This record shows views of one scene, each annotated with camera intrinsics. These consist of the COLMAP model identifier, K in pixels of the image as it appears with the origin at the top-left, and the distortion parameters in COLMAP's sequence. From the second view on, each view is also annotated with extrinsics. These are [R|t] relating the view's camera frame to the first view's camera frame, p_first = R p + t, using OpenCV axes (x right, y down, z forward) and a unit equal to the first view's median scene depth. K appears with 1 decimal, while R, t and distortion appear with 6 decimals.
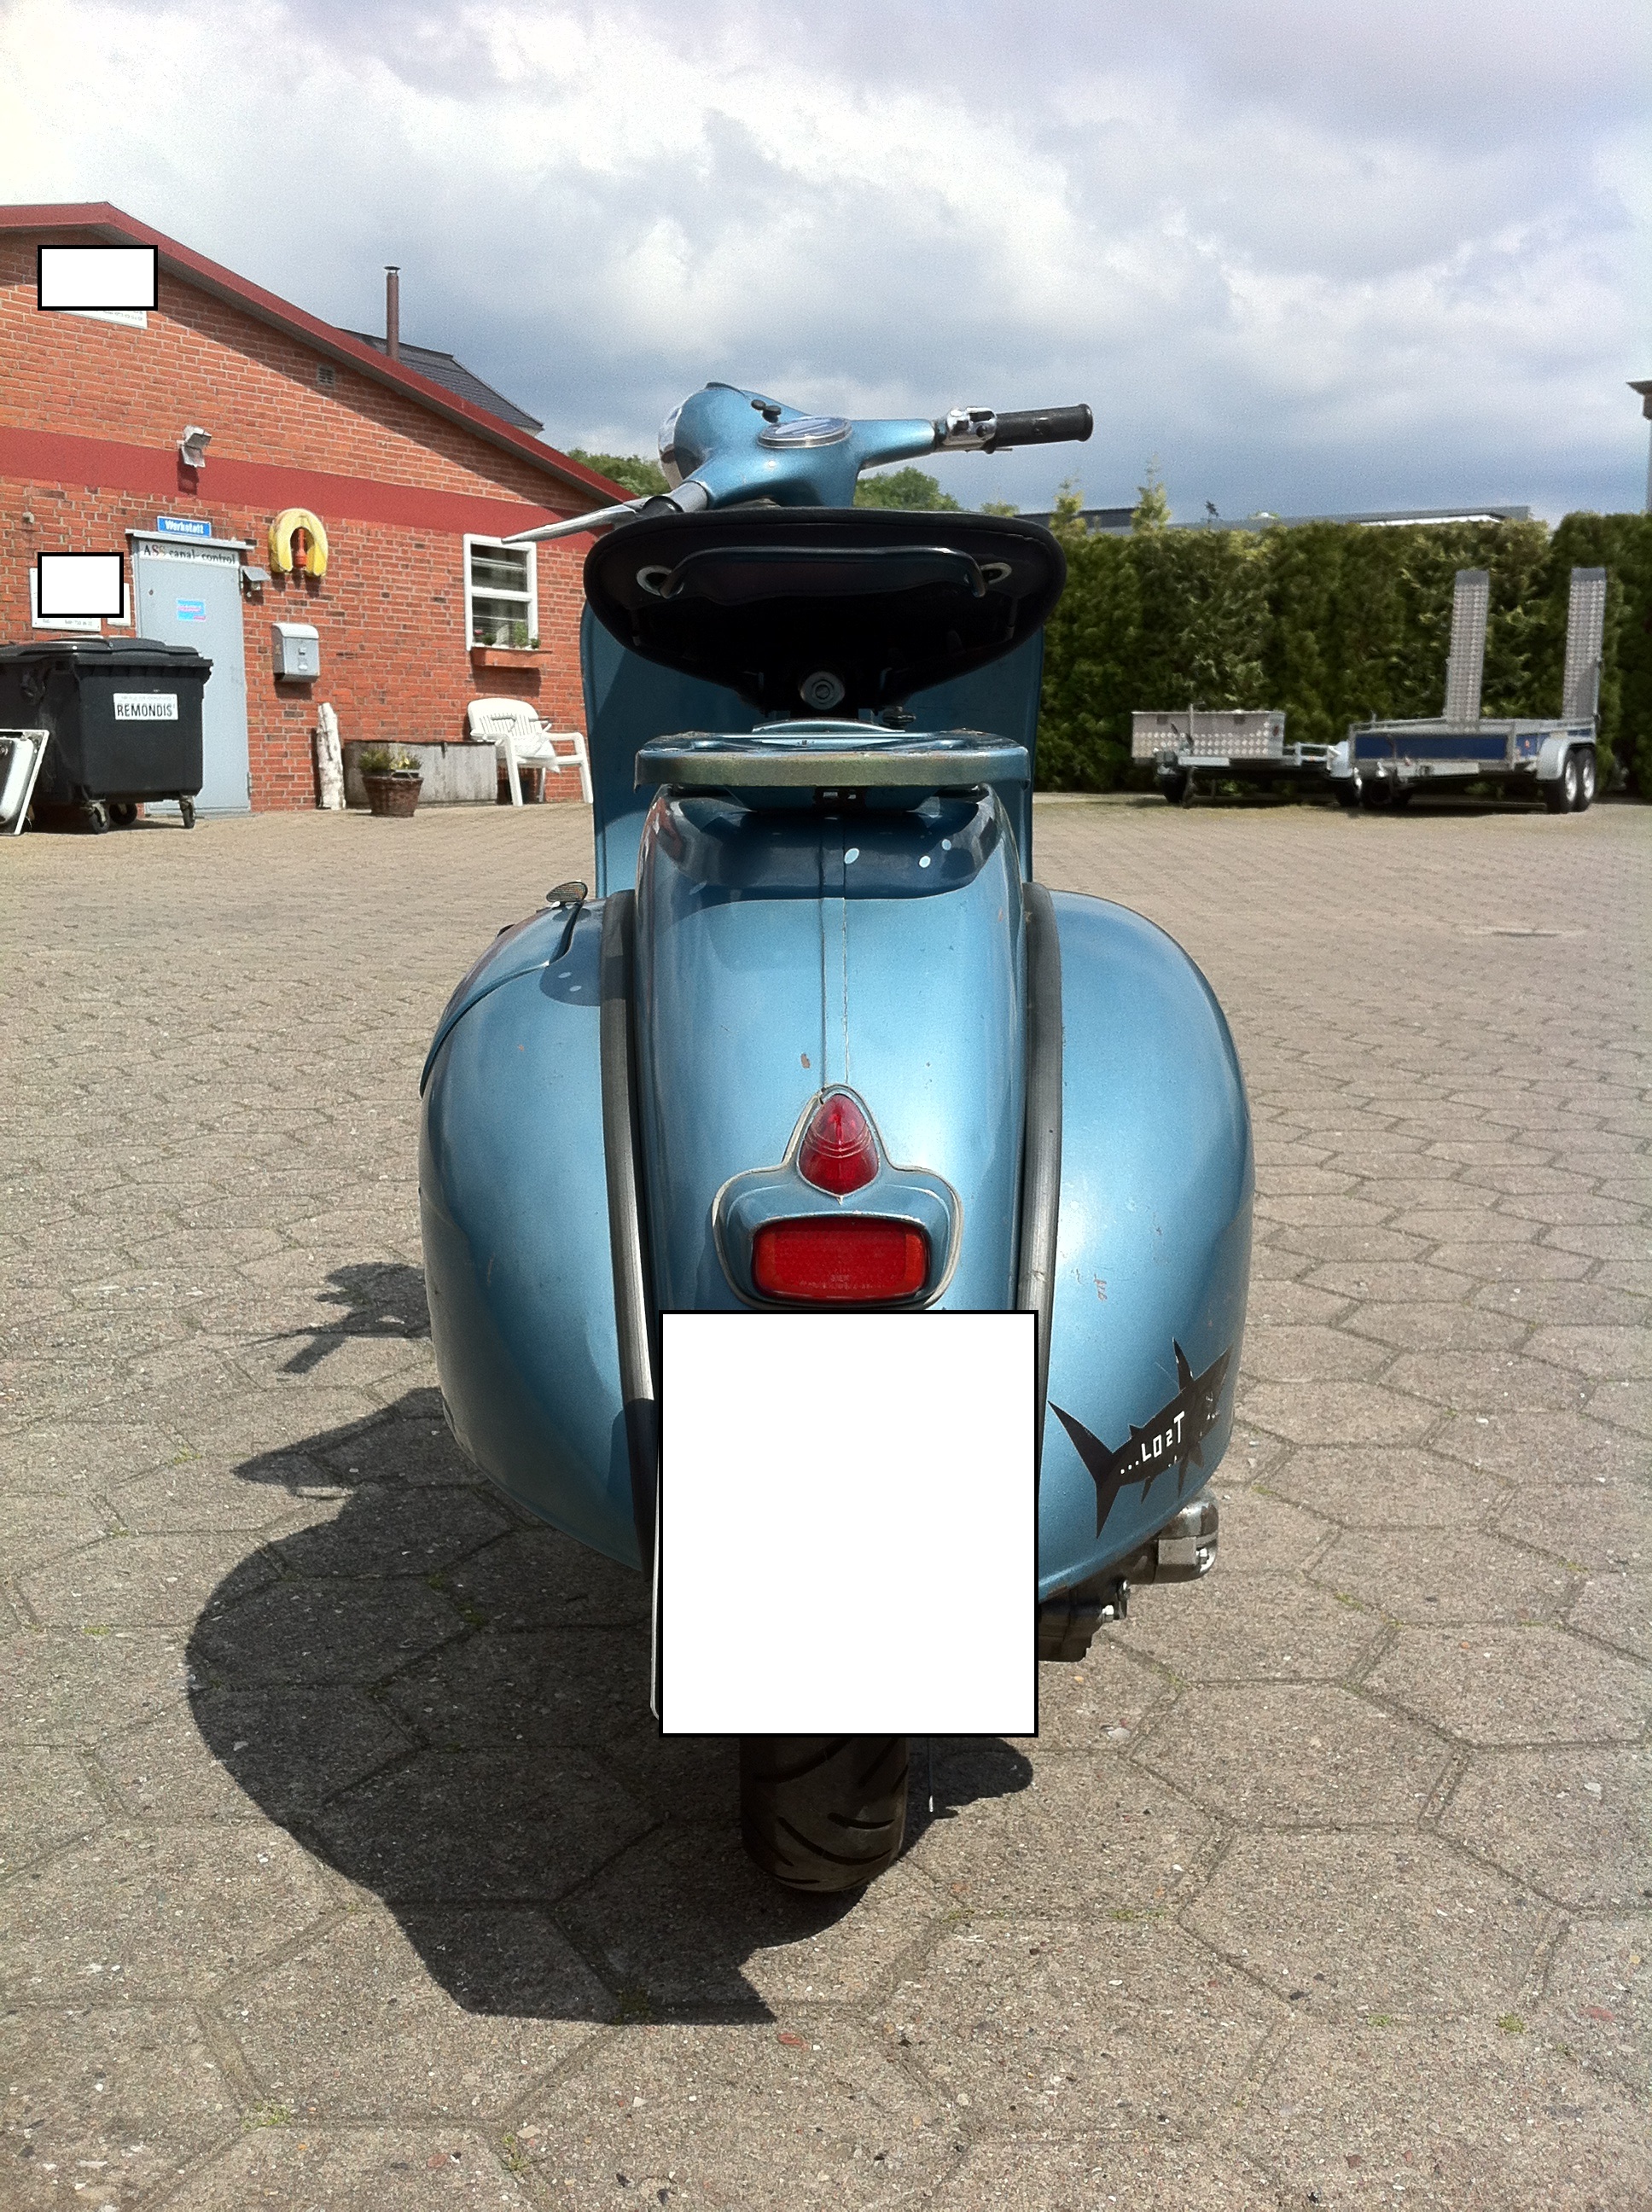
lens RADIAL K [[2135.8, 0, 826.0], [0, 2135.8, 1106.0], [0, 0, 1]] dist [0.053318, -0.208131]
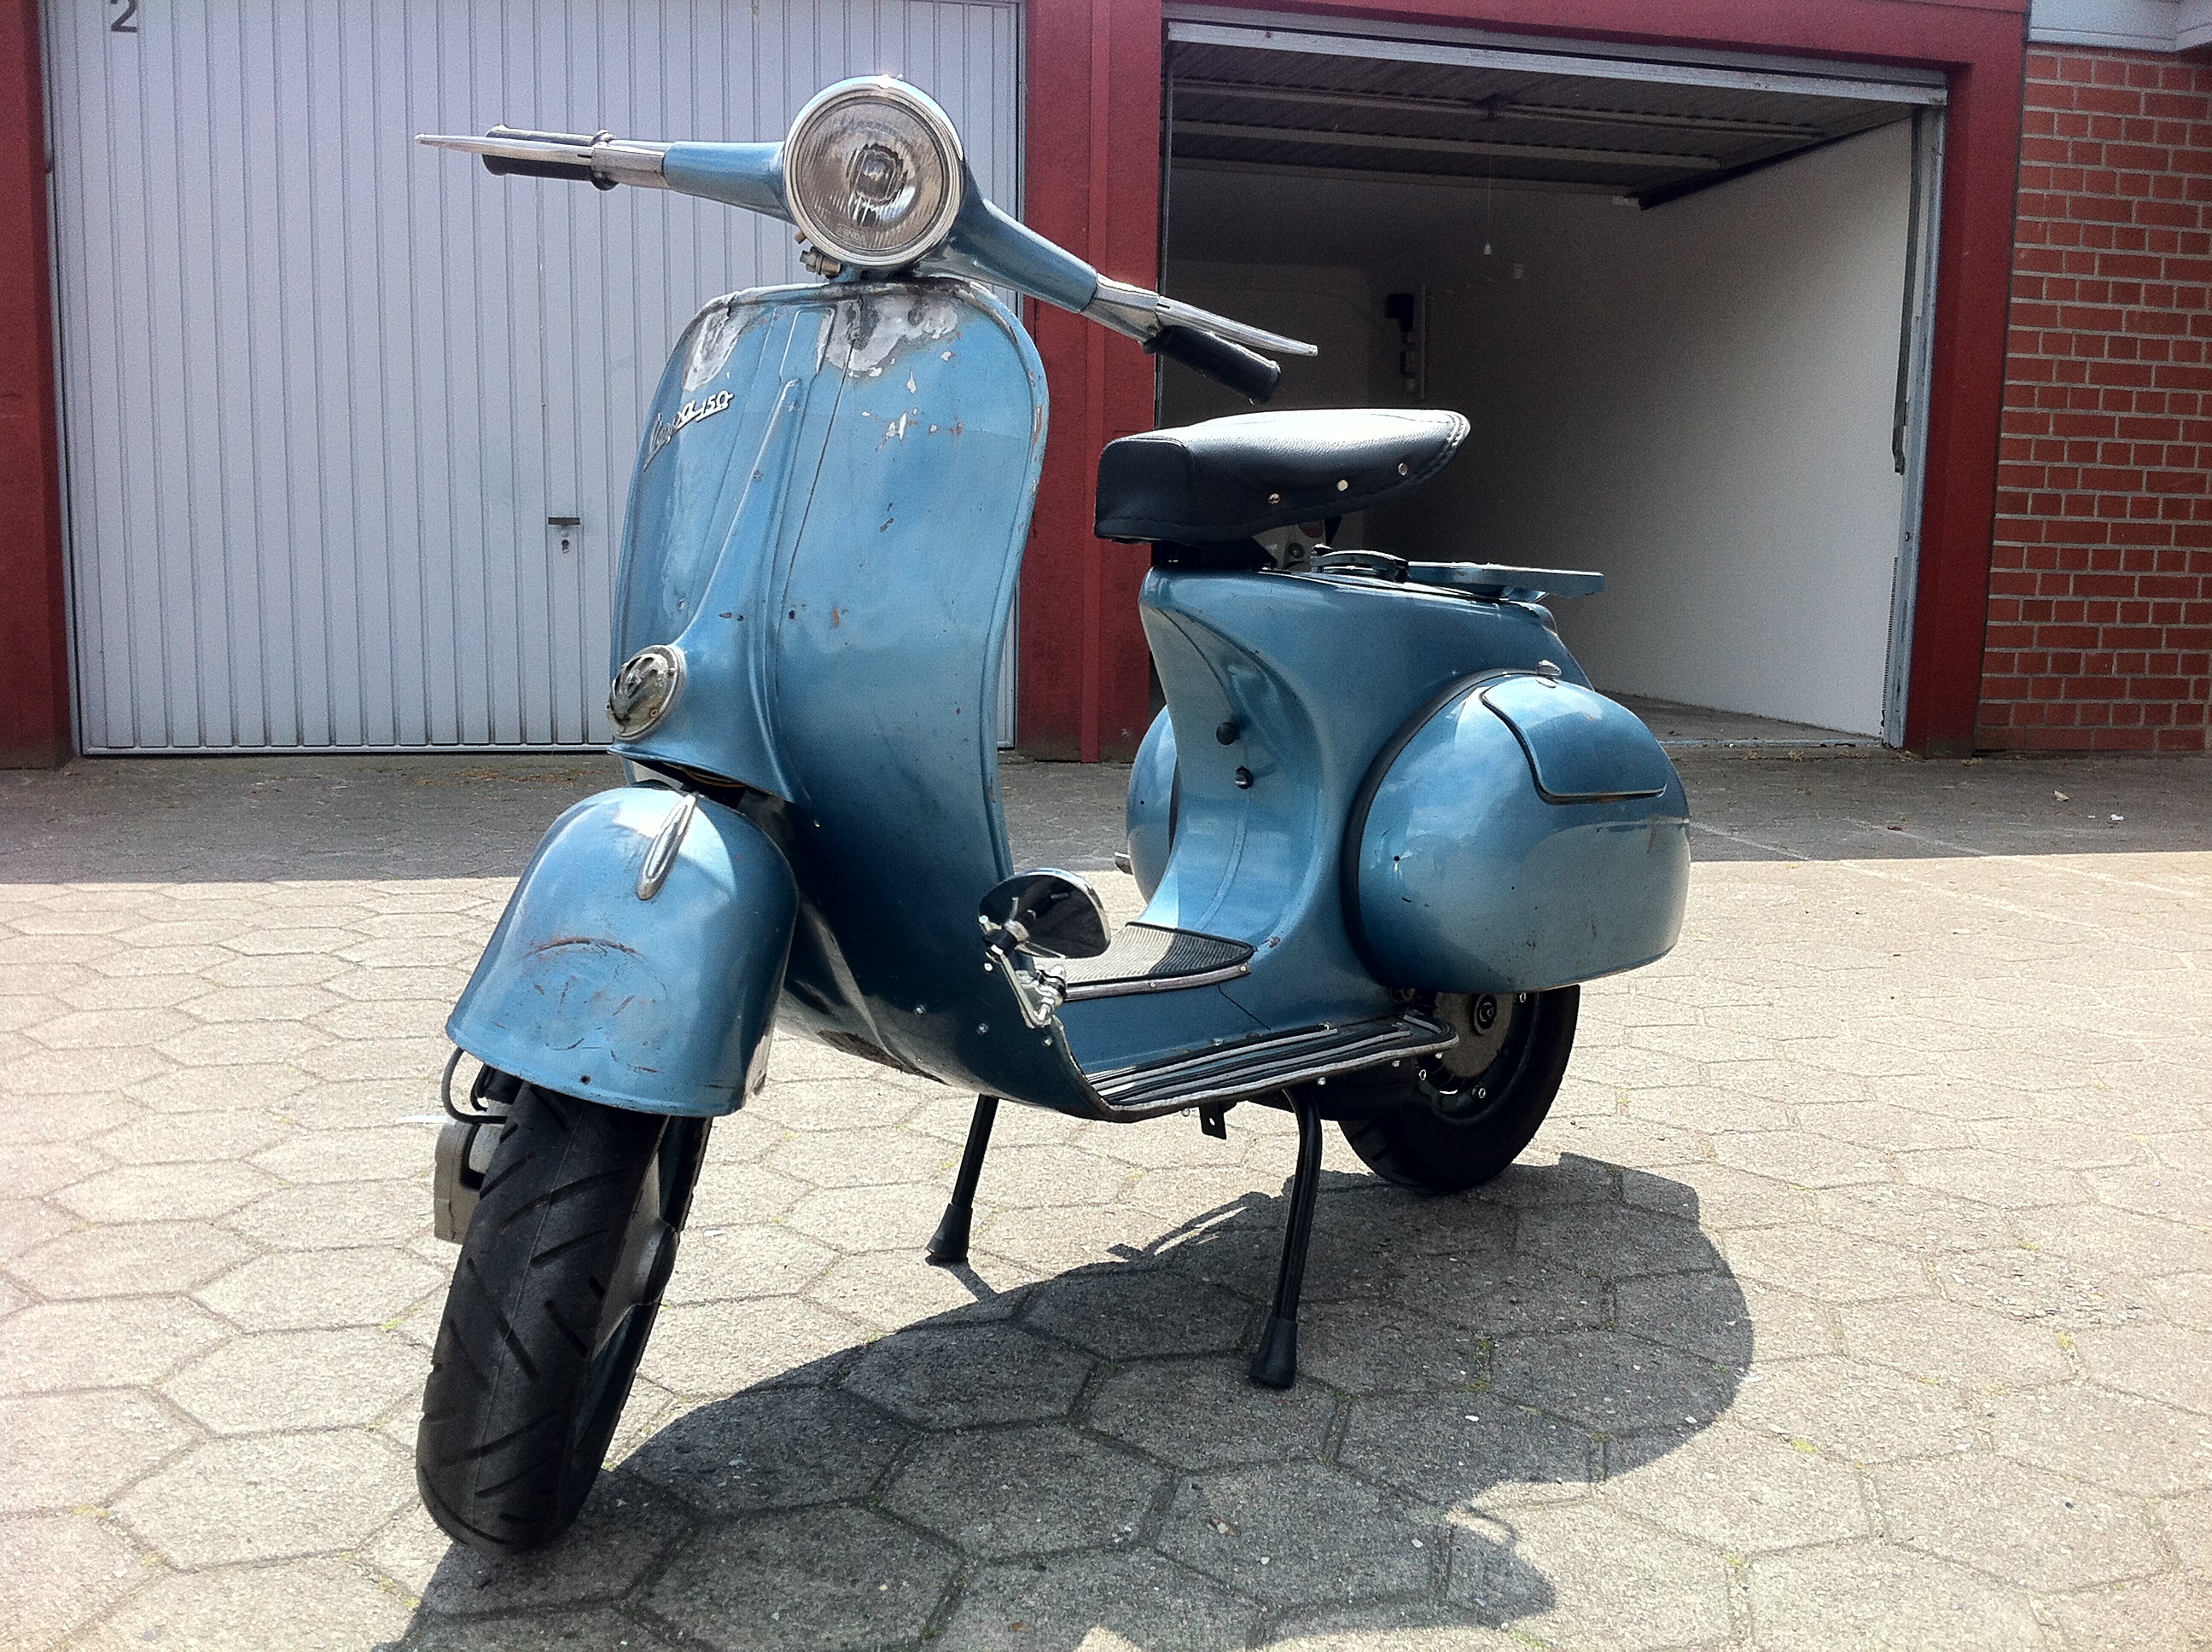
lens RADIAL K [[2092.9, 0, 1124.9], [0, 2092.9, 819.1], [0, 0, 1]] dist [0.087981, -0.284524]
pose [[-0.731847, -0.118774, 0.671038, -0.604520], [0.088752, 0.959695, 0.266661, -0.279458], [-0.675664, 0.254711, -0.691809, 1.495875]]
